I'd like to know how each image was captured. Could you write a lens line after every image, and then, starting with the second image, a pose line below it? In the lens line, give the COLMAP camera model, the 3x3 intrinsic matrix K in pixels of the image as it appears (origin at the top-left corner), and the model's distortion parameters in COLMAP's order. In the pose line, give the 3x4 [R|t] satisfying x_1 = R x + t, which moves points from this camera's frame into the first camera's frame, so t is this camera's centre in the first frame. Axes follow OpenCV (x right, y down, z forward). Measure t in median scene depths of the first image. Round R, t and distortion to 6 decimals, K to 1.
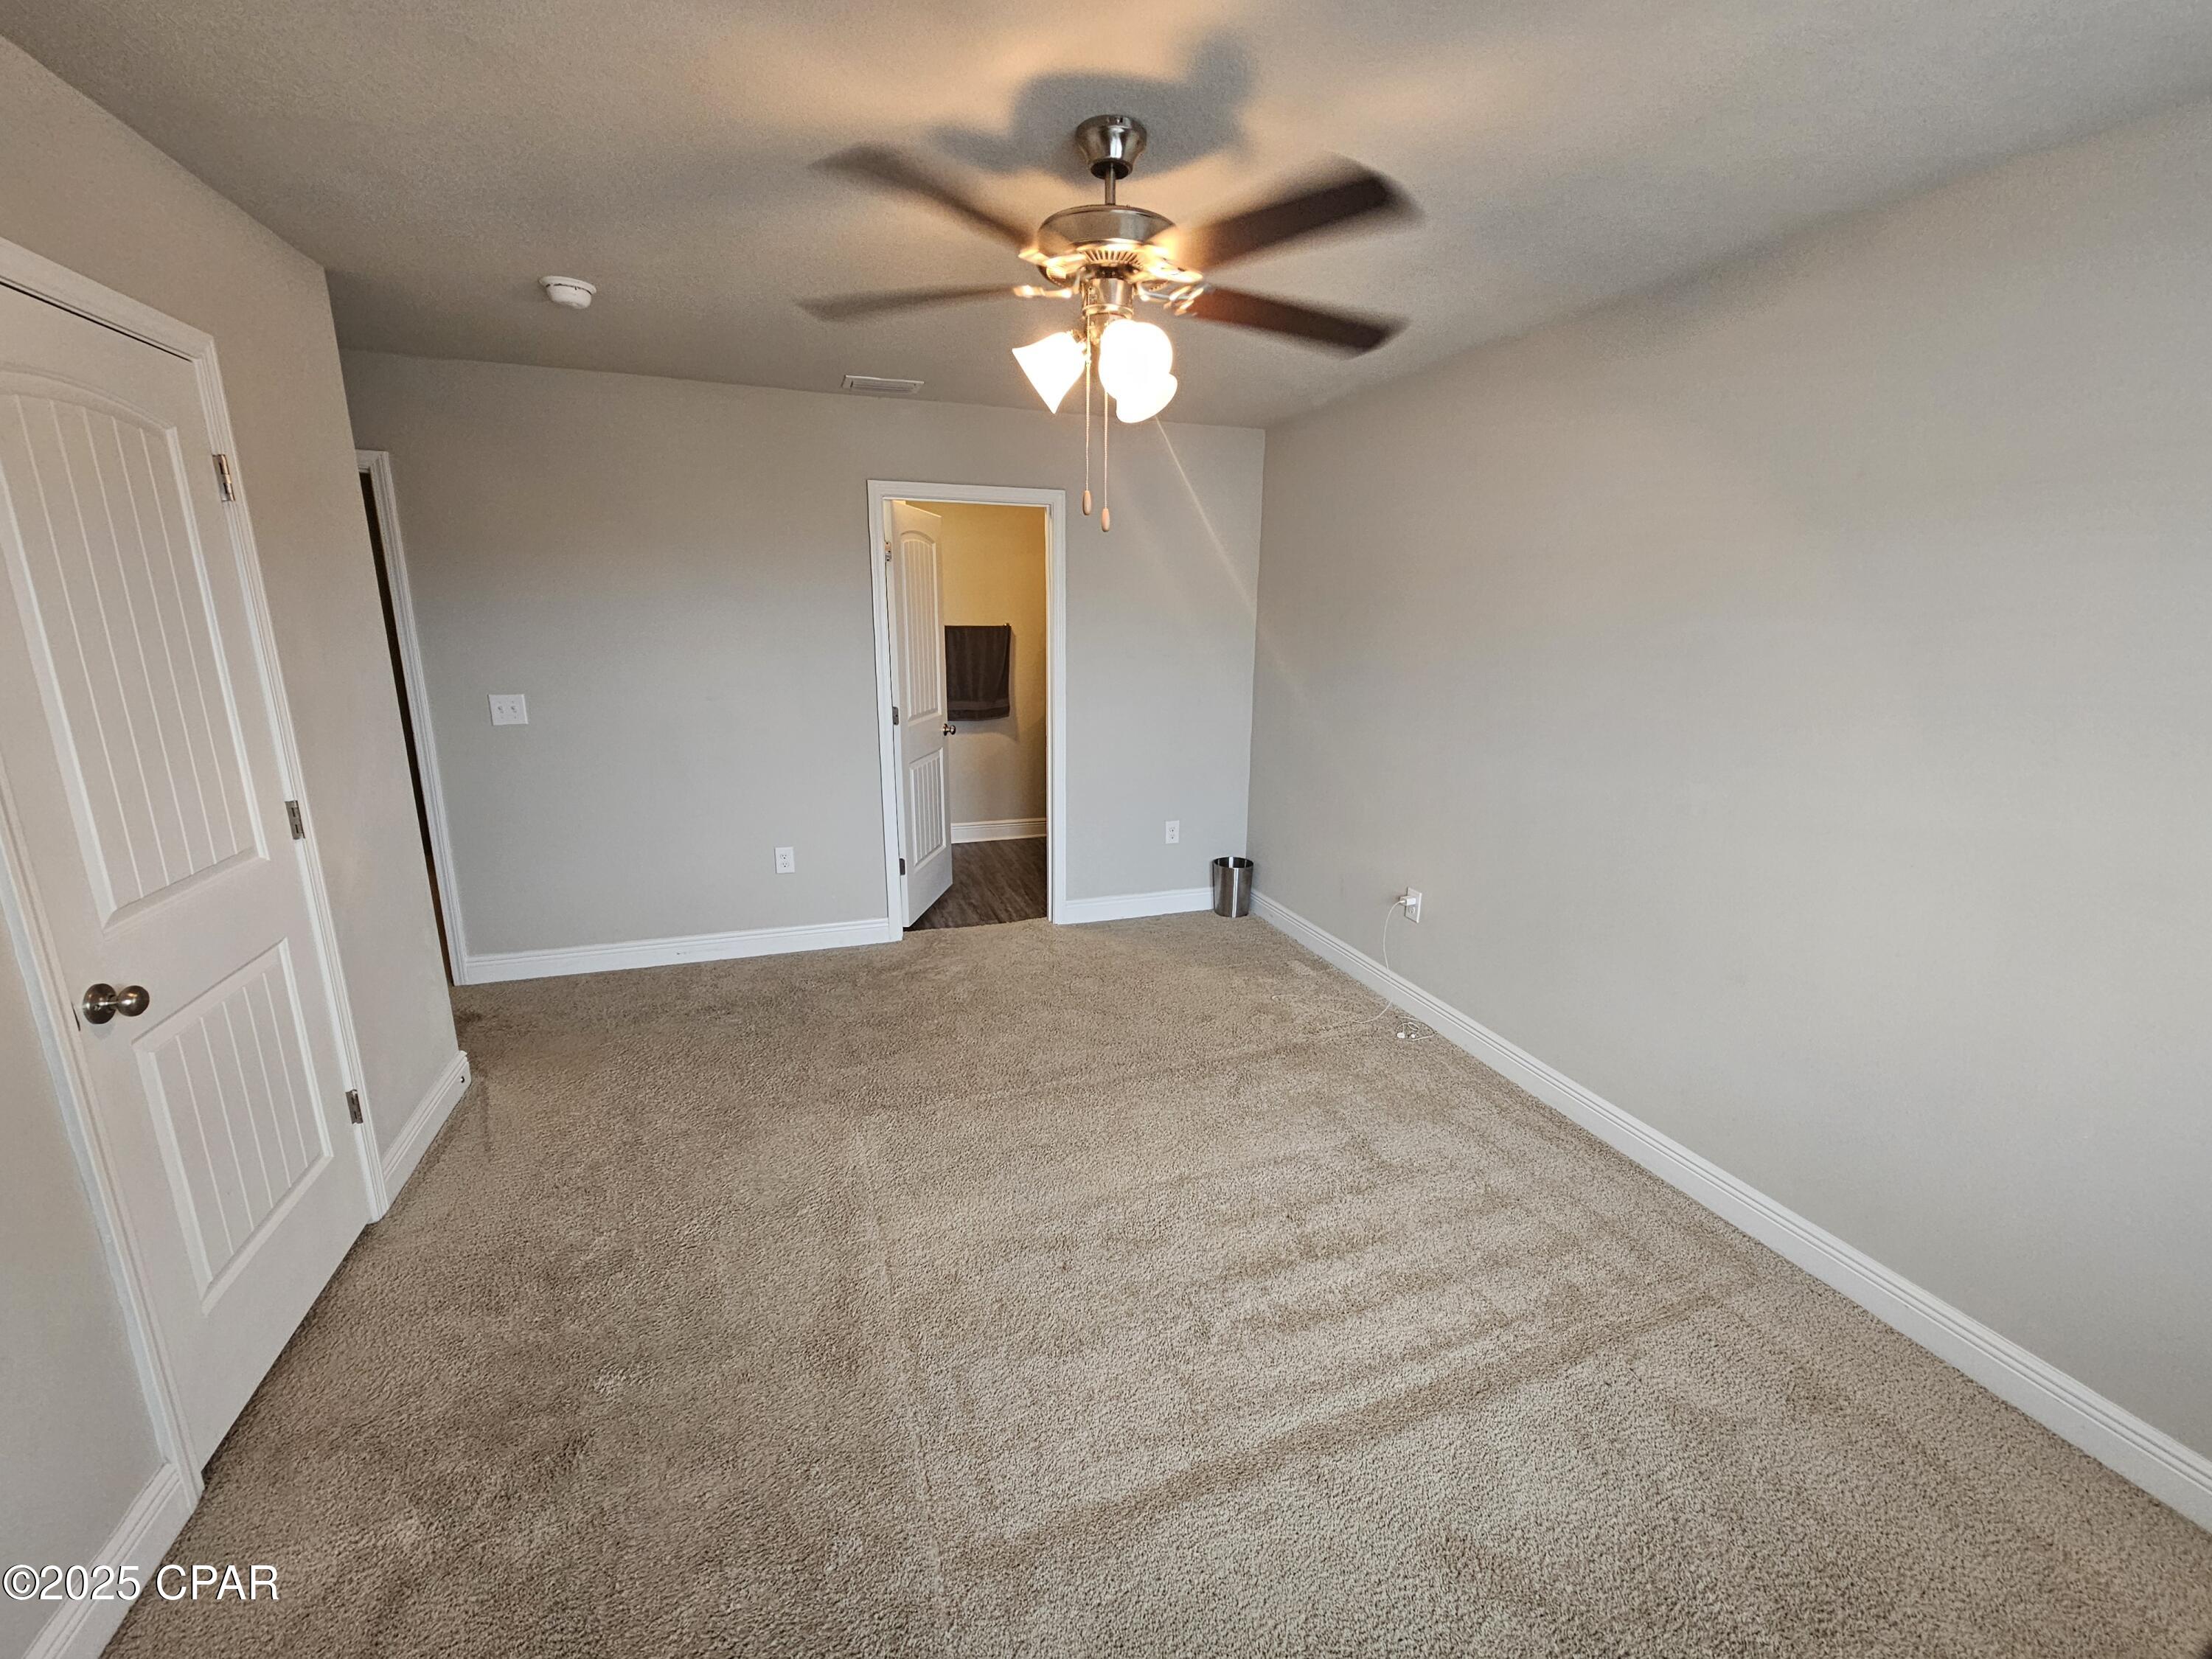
lens RADIAL K [[904.9, 0, 1097.2], [0, 904.9, 833.2], [0, 0, 1]] dist [-0.001106, 0.000090]
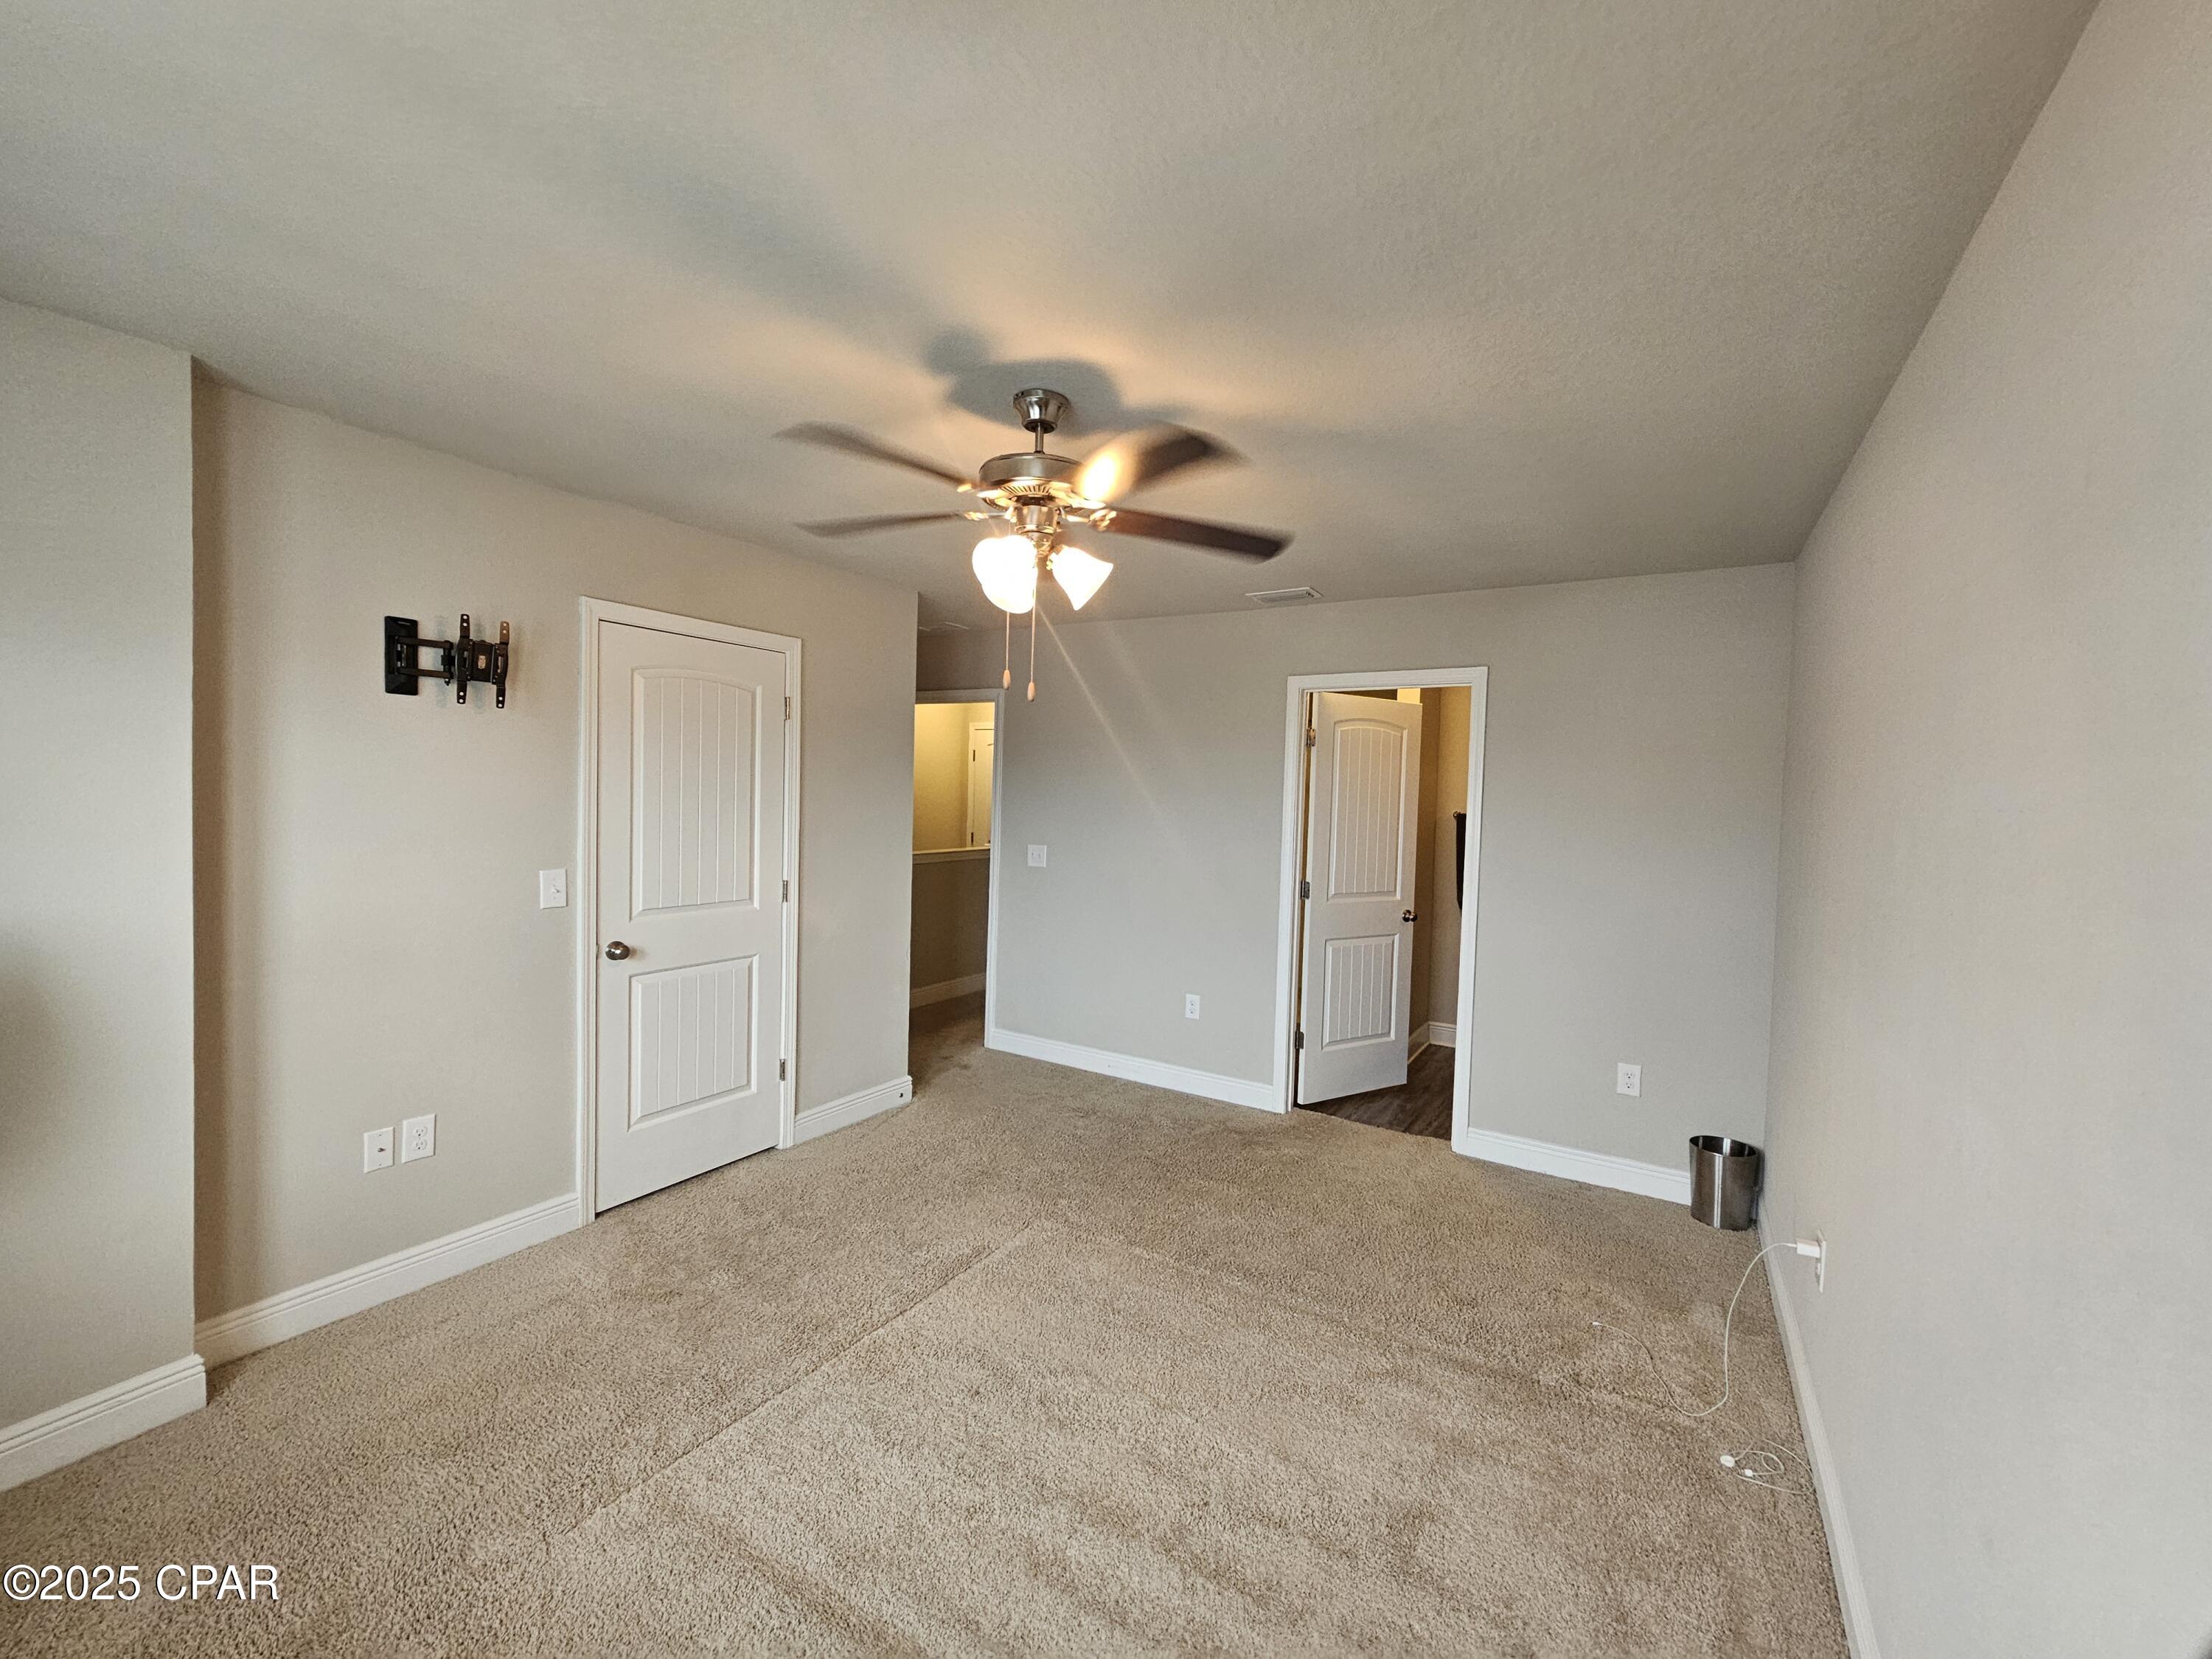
lens RADIAL K [[904.9, 0, 1097.2], [0, 904.9, 833.2], [0, 0, 1]] dist [-0.001106, 0.000090]
pose [[0.628077, 0.041193, -0.777060, 0.441525], [-0.208883, 0.970872, -0.117367, -0.022433], [0.749592, 0.236030, 0.618387, 0.172463]]
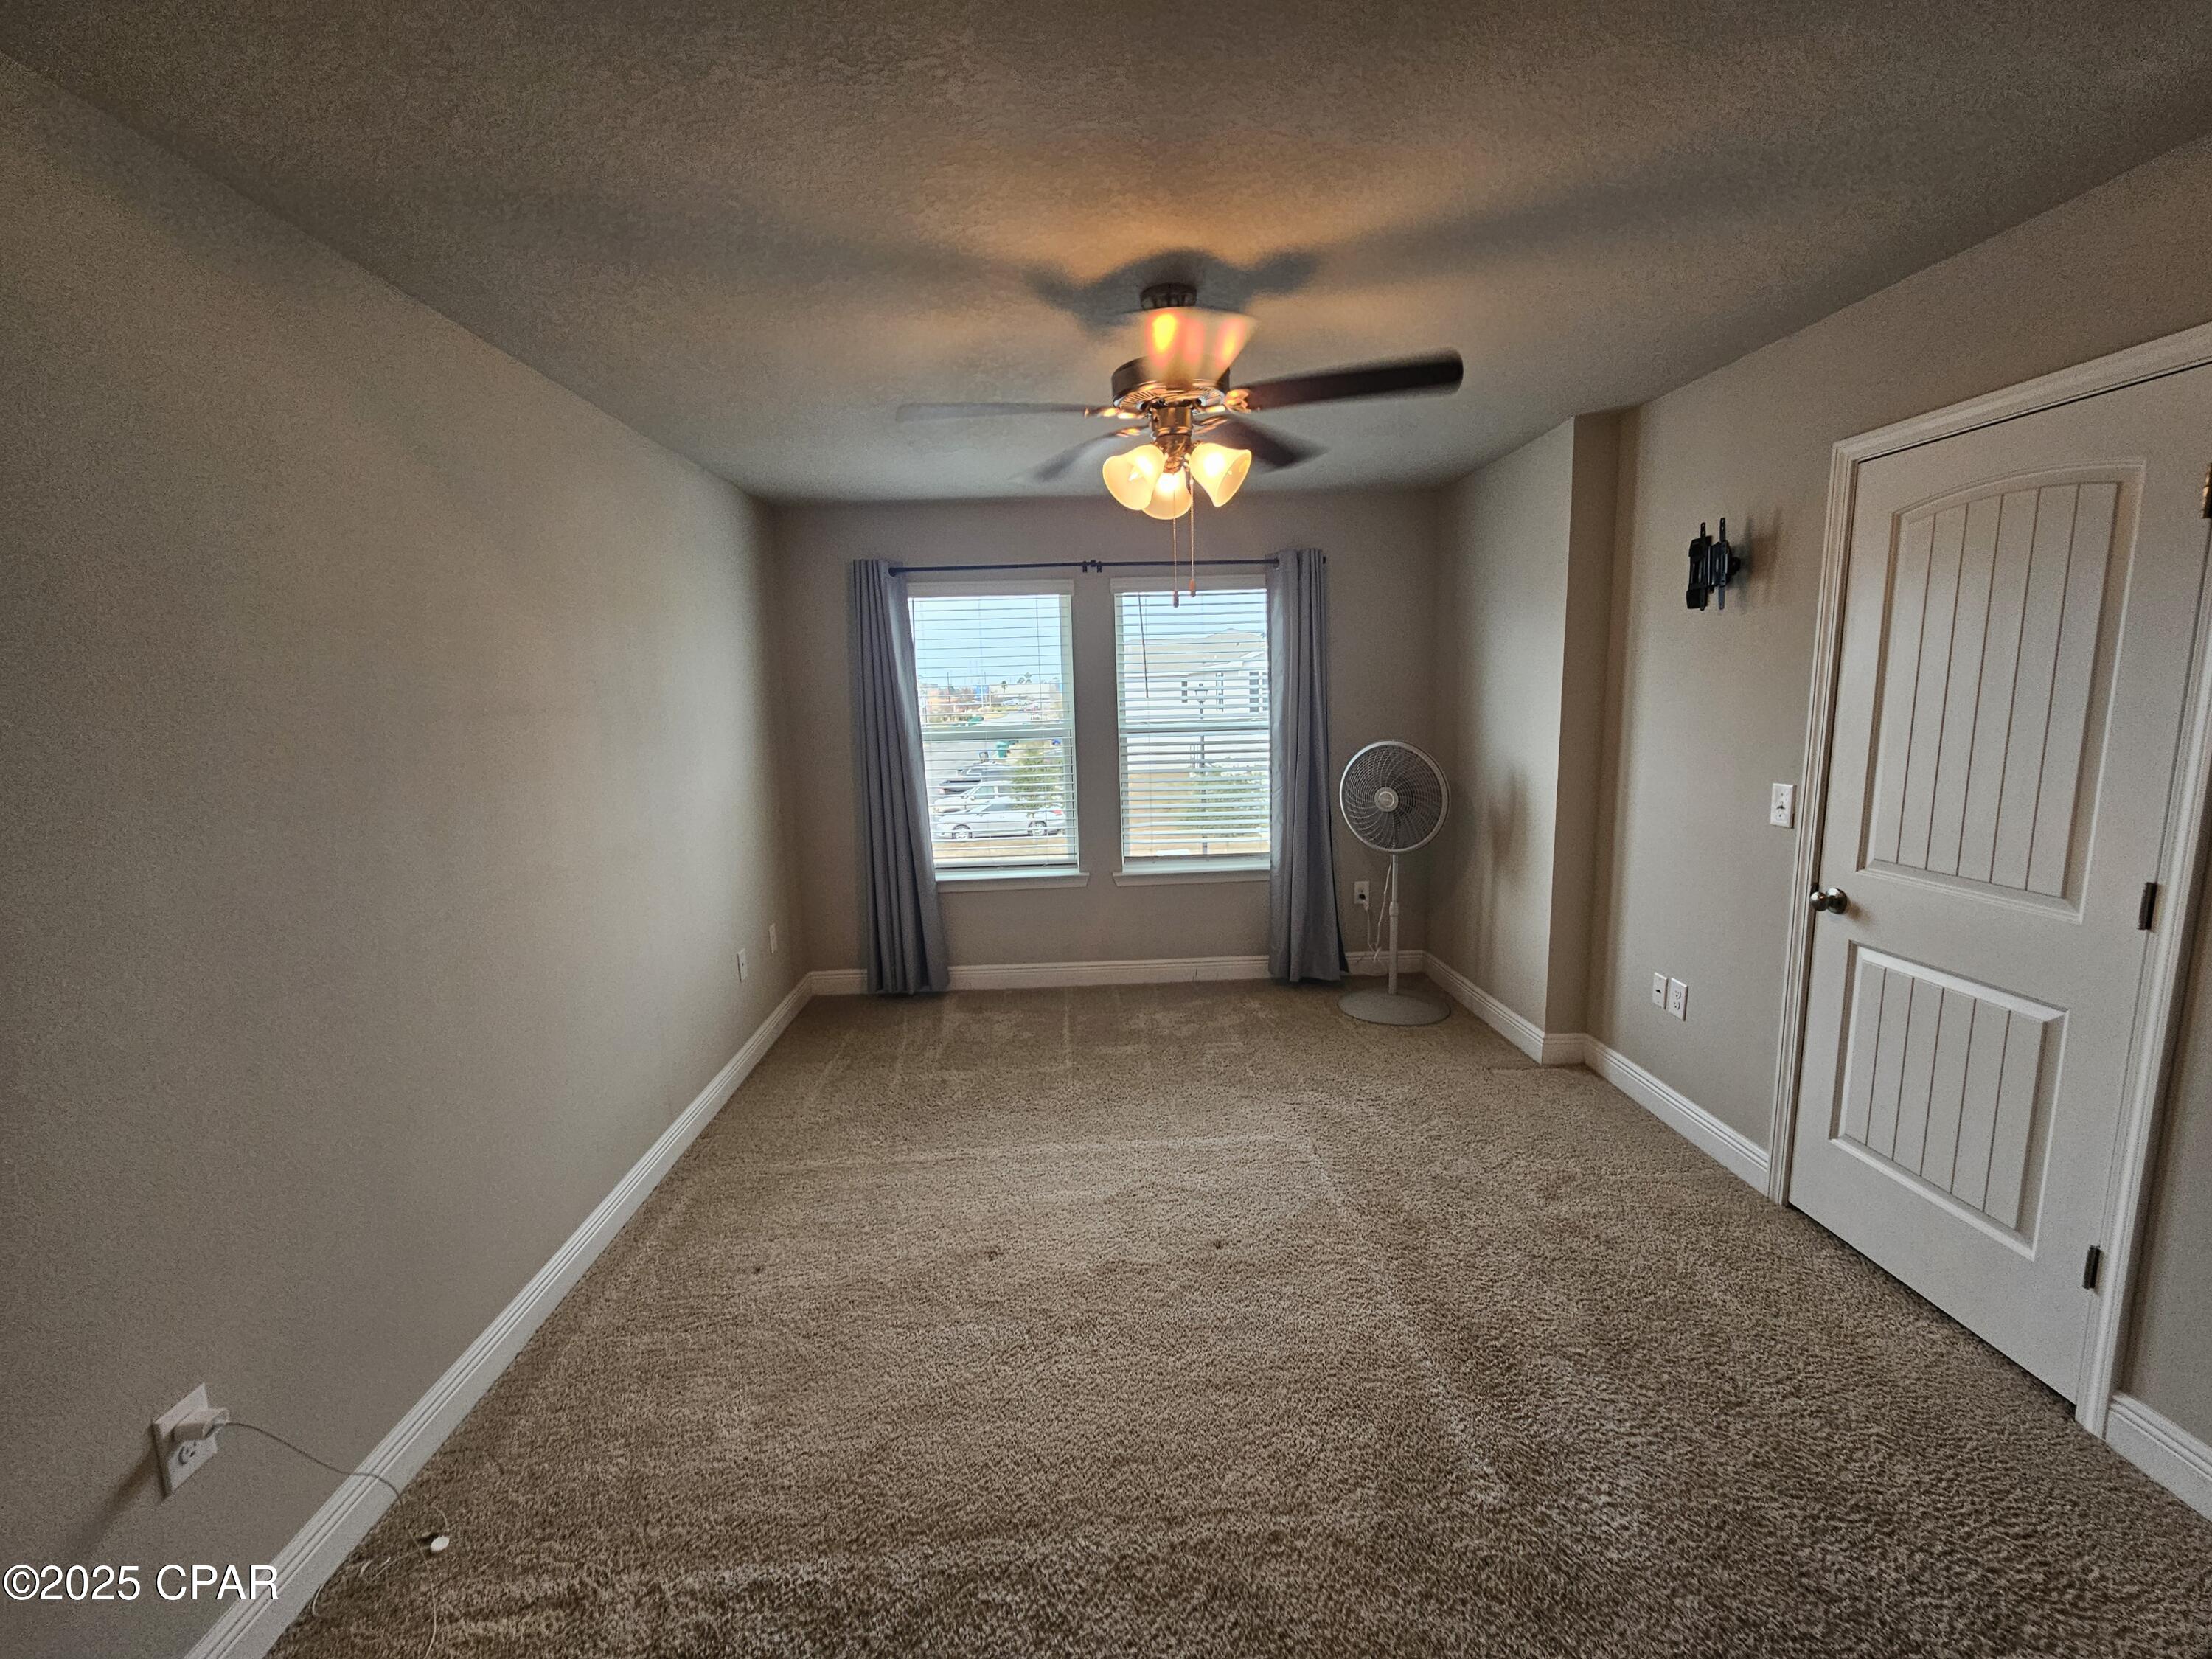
lens RADIAL K [[904.9, 0, 1097.2], [0, 904.9, 833.2], [0, 0, 1]] dist [-0.001106, 0.000090]
pose [[-0.953219, -0.034498, 0.300306, -0.118467], [0.085634, 0.921948, 0.377727, -0.231019], [-0.289898, 0.385773, -0.875864, 0.993604]]
